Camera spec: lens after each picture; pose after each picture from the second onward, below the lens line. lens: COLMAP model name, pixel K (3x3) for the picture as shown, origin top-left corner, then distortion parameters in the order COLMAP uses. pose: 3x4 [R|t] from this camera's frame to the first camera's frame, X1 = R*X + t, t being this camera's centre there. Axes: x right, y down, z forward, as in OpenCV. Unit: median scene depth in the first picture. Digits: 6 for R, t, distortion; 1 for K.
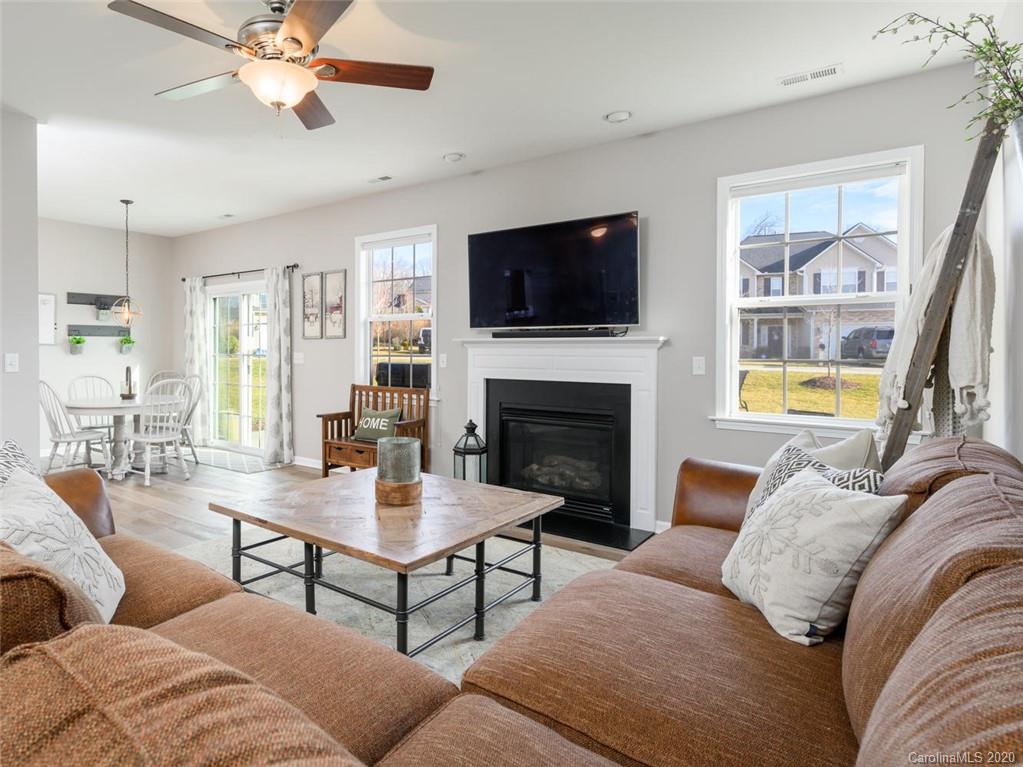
lens RADIAL K [[862.4, 0, 514.1], [0, 862.4, 371.0], [0, 0, 1]] dist [0.005603, 0.003671]
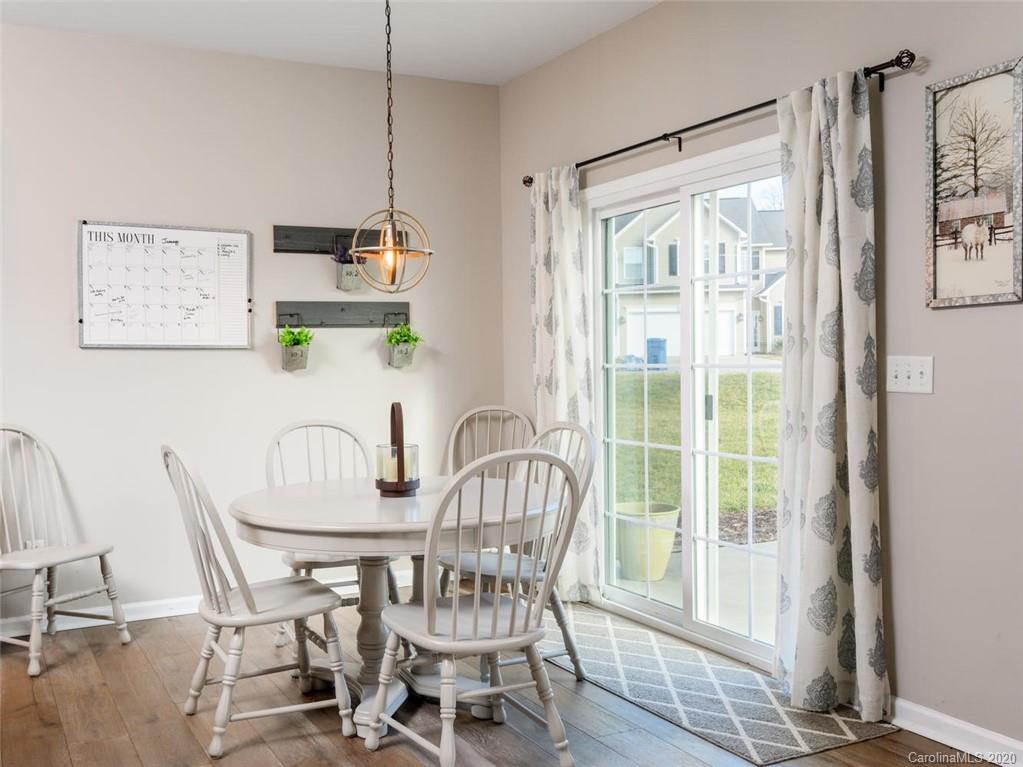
lens RADIAL K [[994.7, 0, 511.5], [0, 994.7, 383.5], [0, 0, 1]] dist [-0.004306, -0.005520]
pose [[0.941154, -0.009596, -0.337843, -0.257099], [0.010460, 0.999945, 0.000739, -0.012983], [0.337817, -0.004230, 0.941202, 0.615461]]
